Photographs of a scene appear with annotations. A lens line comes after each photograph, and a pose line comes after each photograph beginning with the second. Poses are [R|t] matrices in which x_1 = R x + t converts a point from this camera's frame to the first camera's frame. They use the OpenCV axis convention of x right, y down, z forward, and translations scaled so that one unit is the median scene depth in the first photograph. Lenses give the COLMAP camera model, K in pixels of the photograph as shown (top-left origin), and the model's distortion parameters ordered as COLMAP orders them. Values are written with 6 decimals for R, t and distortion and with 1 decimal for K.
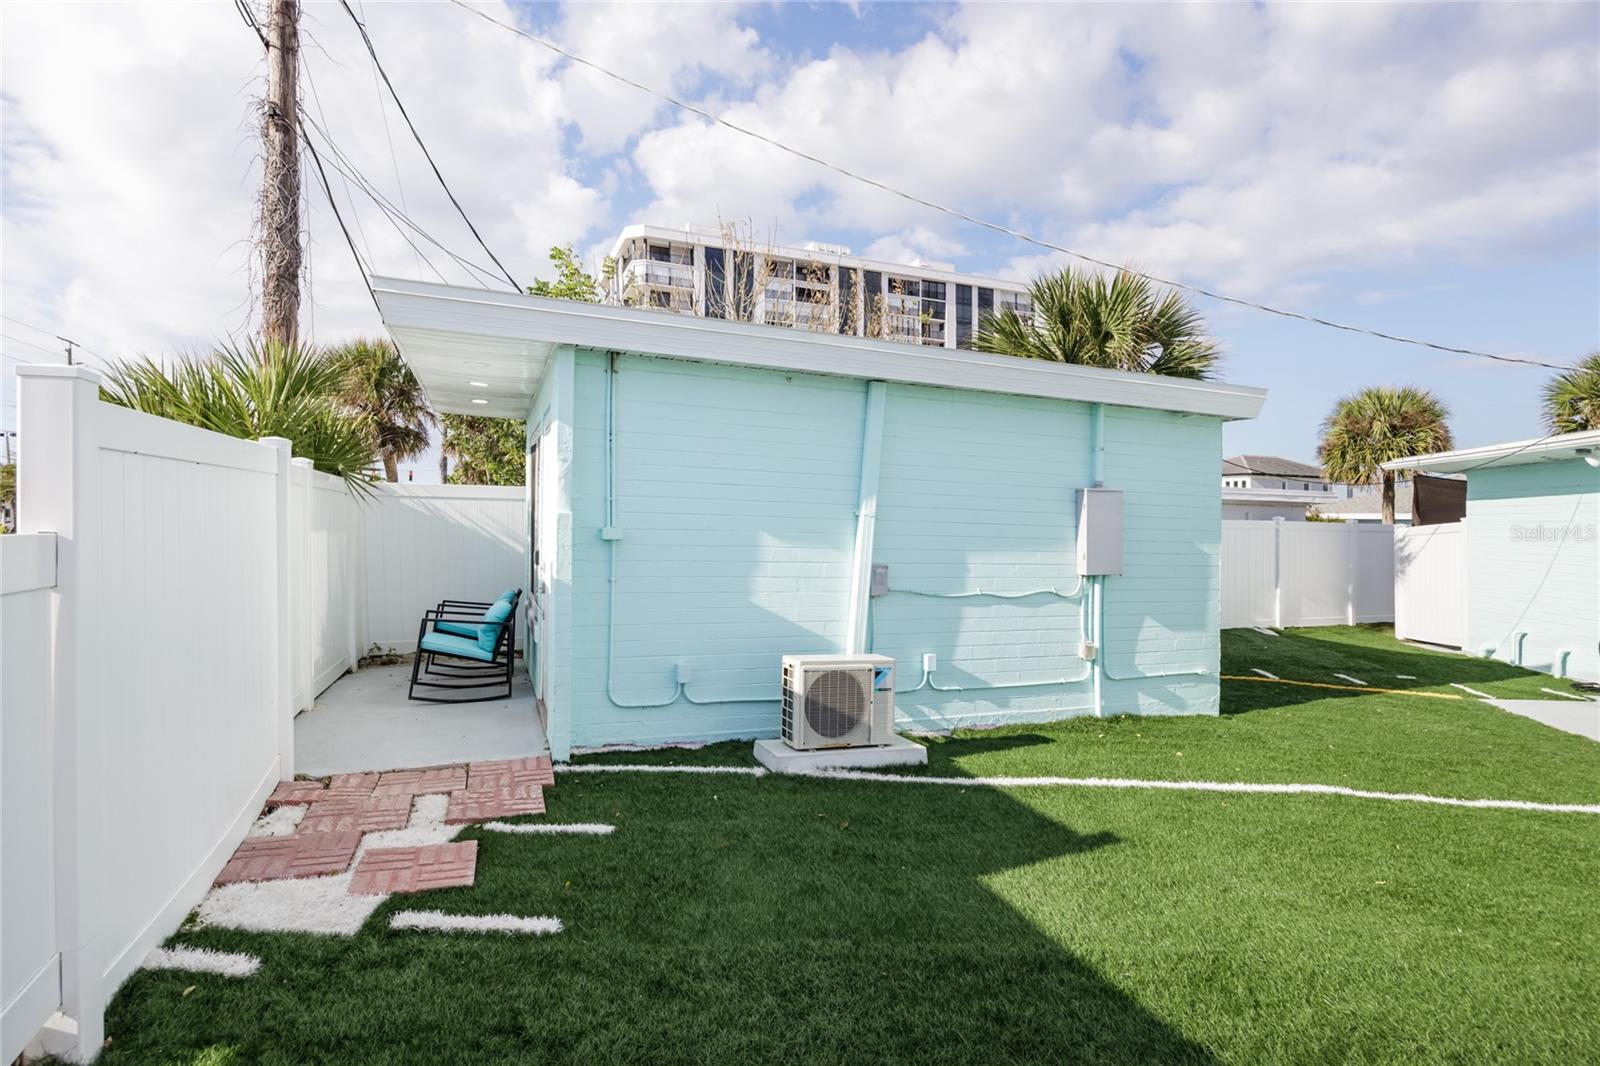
lens RADIAL K [[800.7, 0, 806.1], [0, 800.7, 519.0], [0, 0, 1]] dist [-0.020015, 0.001709]
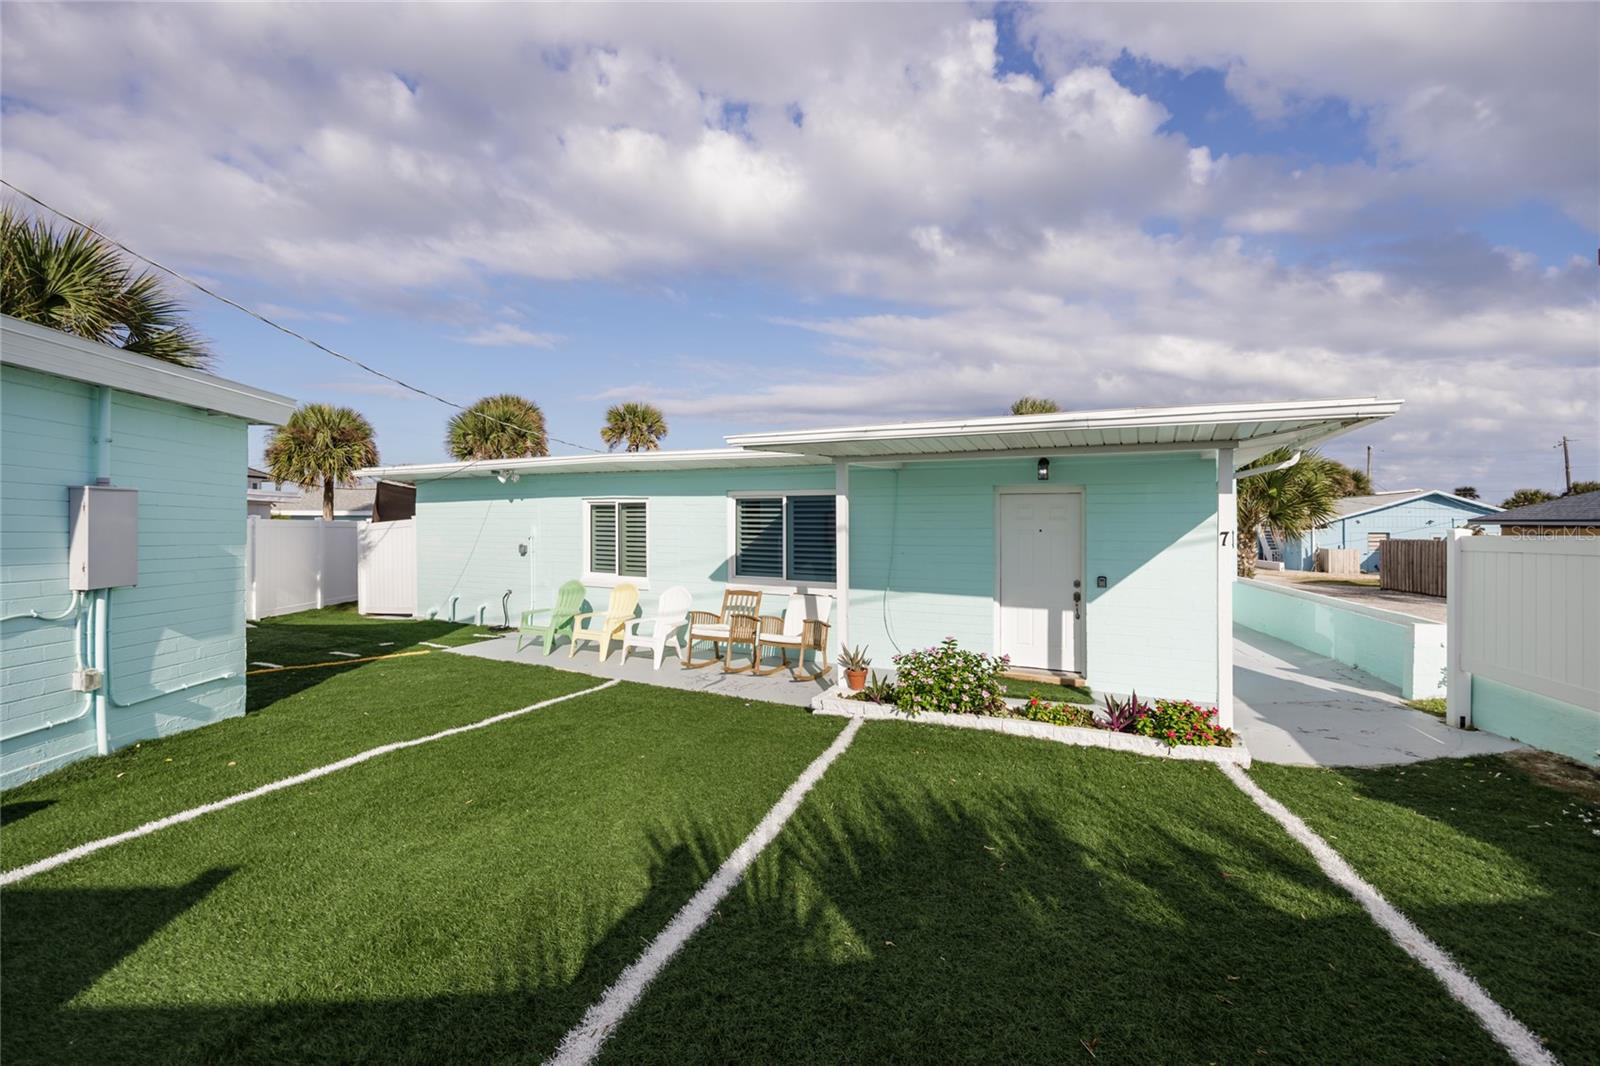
lens RADIAL K [[675.4, 0, 809.4], [0, 675.4, 513.0], [0, 0, 1]] dist [-0.017380, 0.000987]
pose [[0.286061, -0.000388, 0.958211, -0.074207], [0.001755, 0.999998, -0.000119, -0.006651], [-0.958210, 0.001715, 0.286062, 0.061734]]
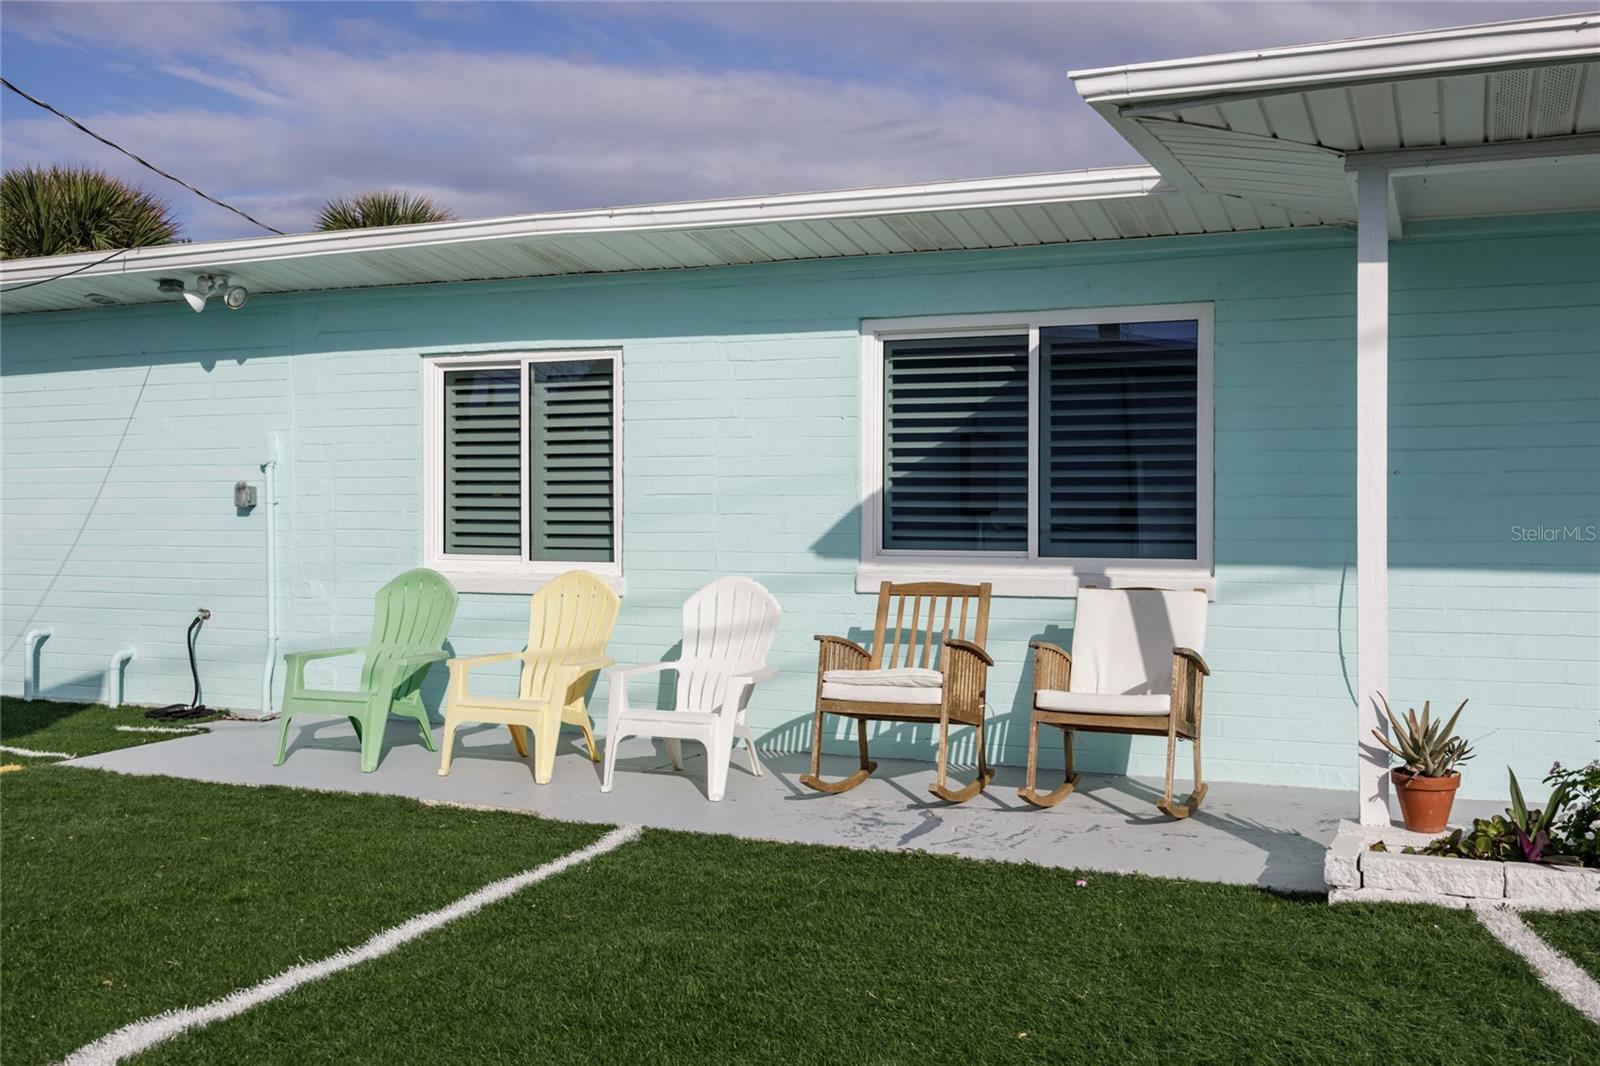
lens RADIAL K [[1524.9, 0, 813.5], [0, 1524.9, 526.7], [0, 0, 1]] dist [-0.002309, 0.000000]
pose [[0.221702, -0.019036, 0.974929, 0.052084], [0.001550, 0.999815, 0.019170, 0.067091], [-0.975113, -0.002739, 0.221690, 0.343667]]
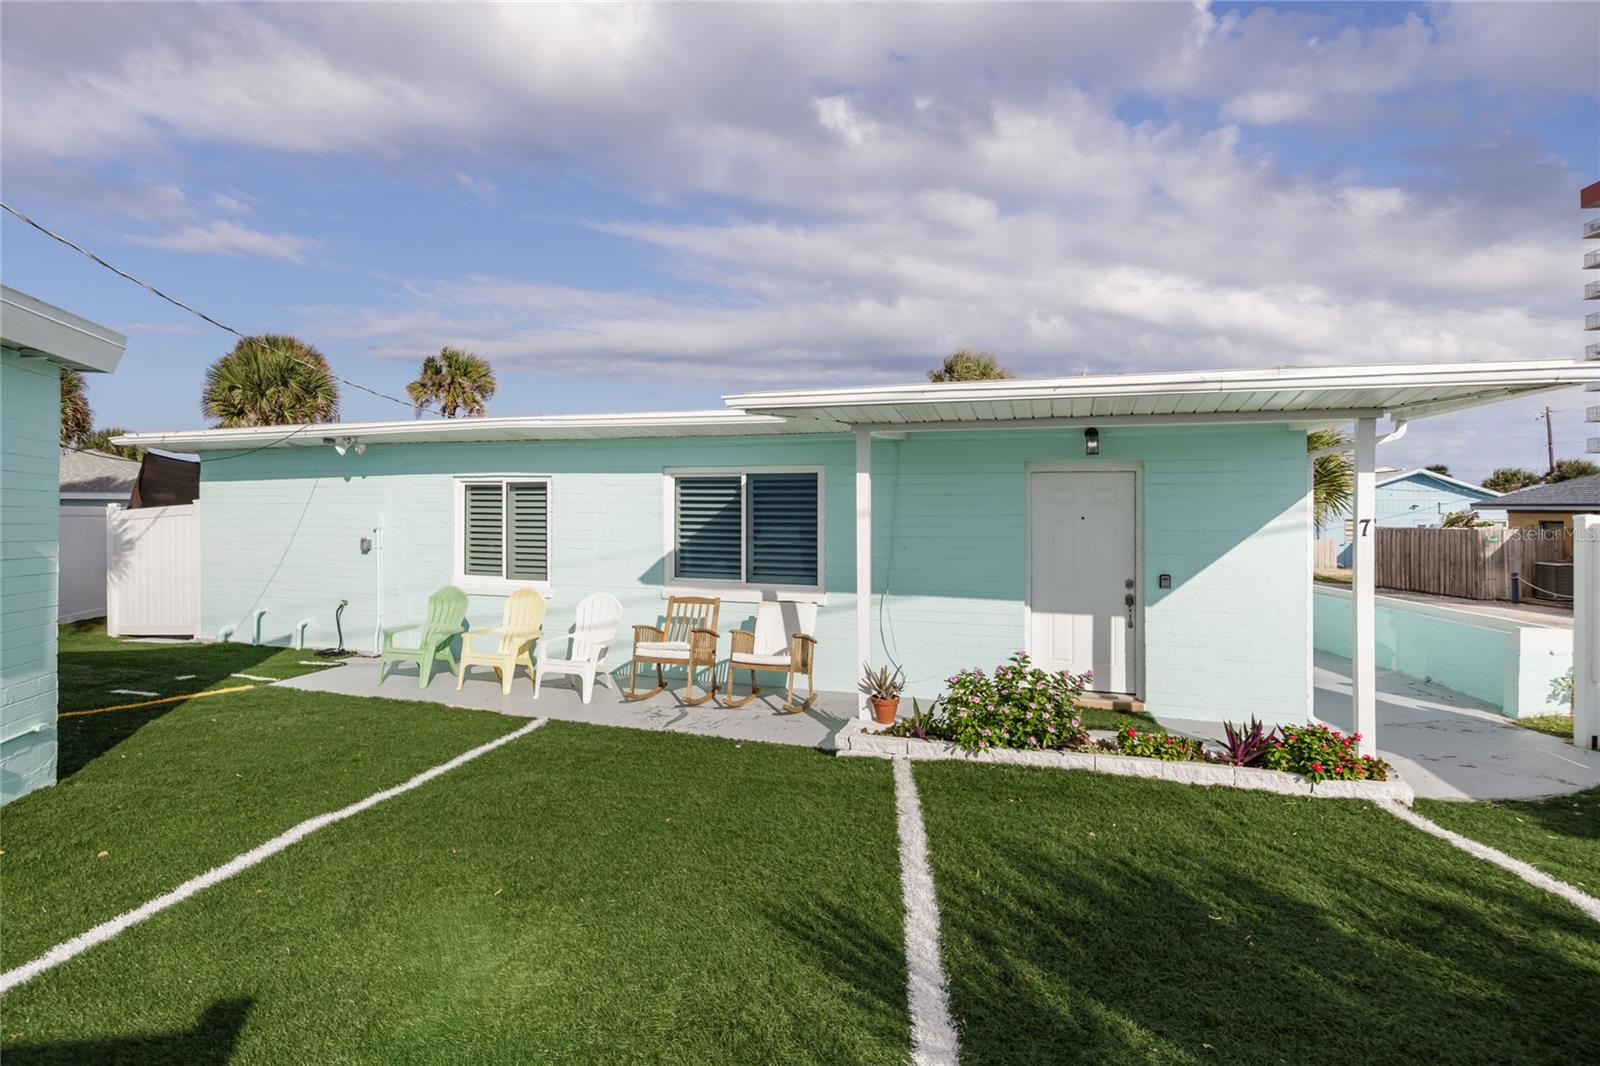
lens RADIAL K [[870.7, 0, 734.1], [0, 870.7, 492.9], [0, 0, 1]] dist [-0.009660, -0.002174]
pose [[0.186228, 0.002336, 0.982504, -0.108261], [0.001488, 0.999995, -0.002660, -0.007752], [-0.982505, 0.001957, 0.186224, 0.224947]]
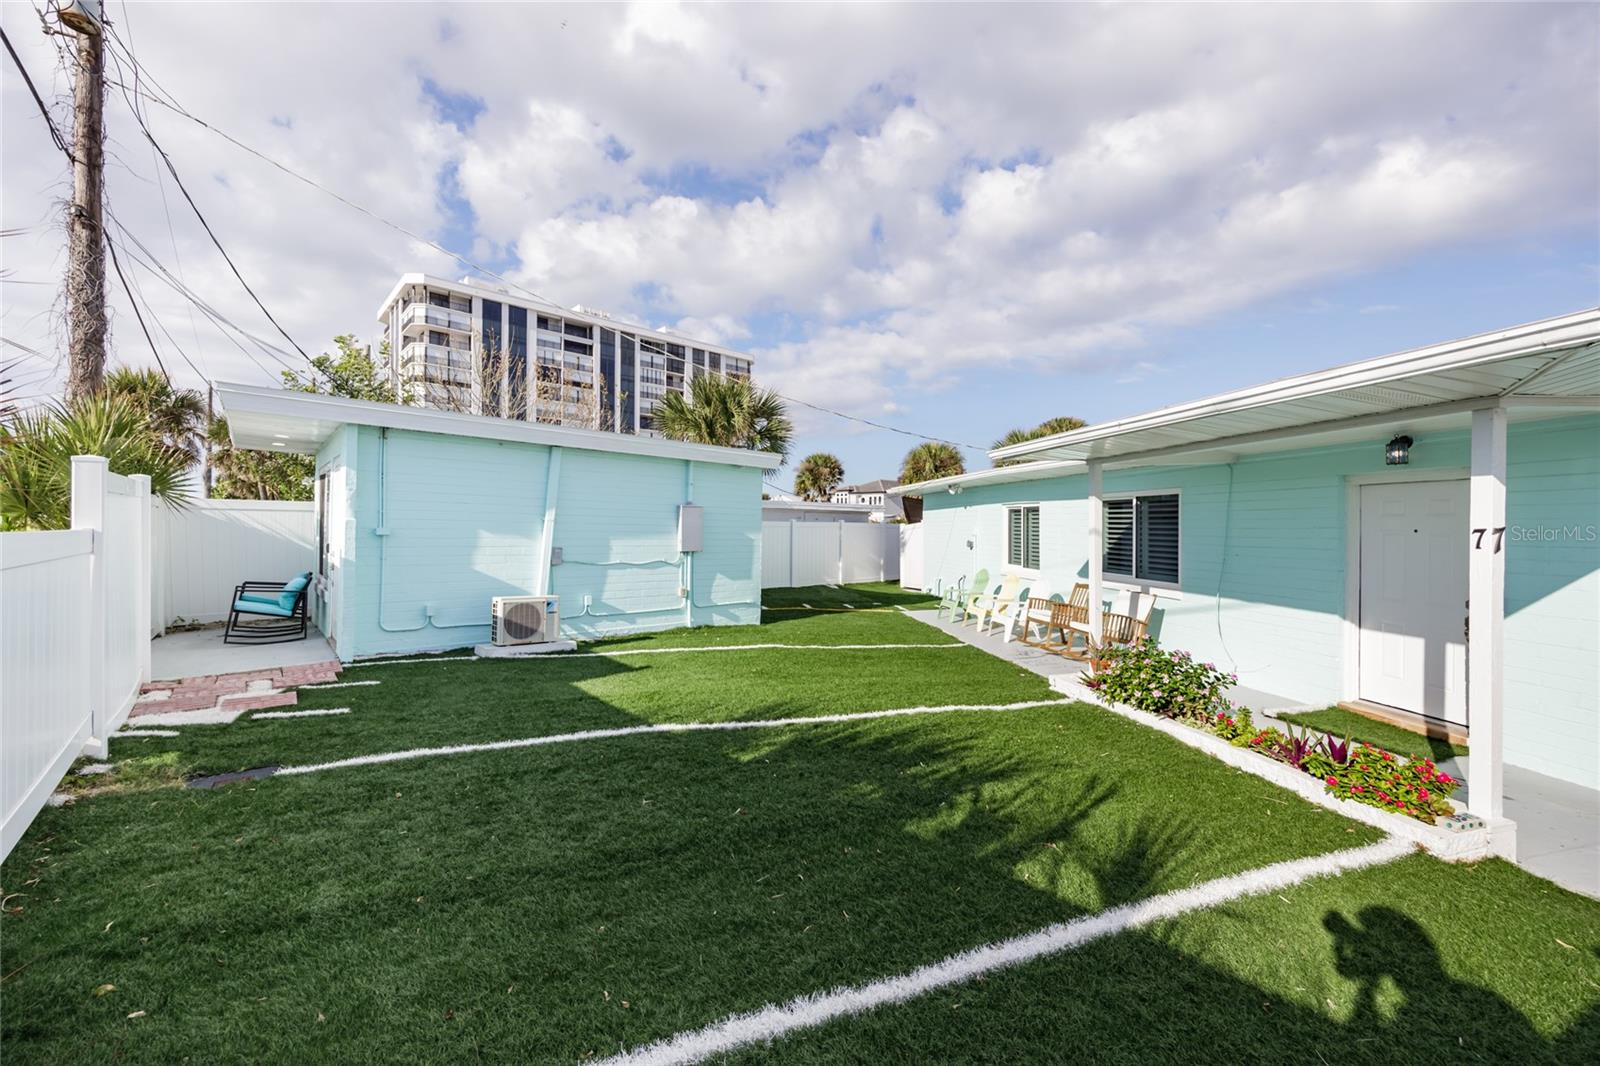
lens RADIAL K [[610.5, 0, 809.0], [0, 610.5, 509.3], [0, 0, 1]] dist [-0.003750, -0.000374]
pose [[0.934753, 0.000012, 0.355299, 0.094586], [0.008235, 0.999731, -0.021698, 0.003928], [-0.355203, 0.023208, 0.934501, -0.351341]]
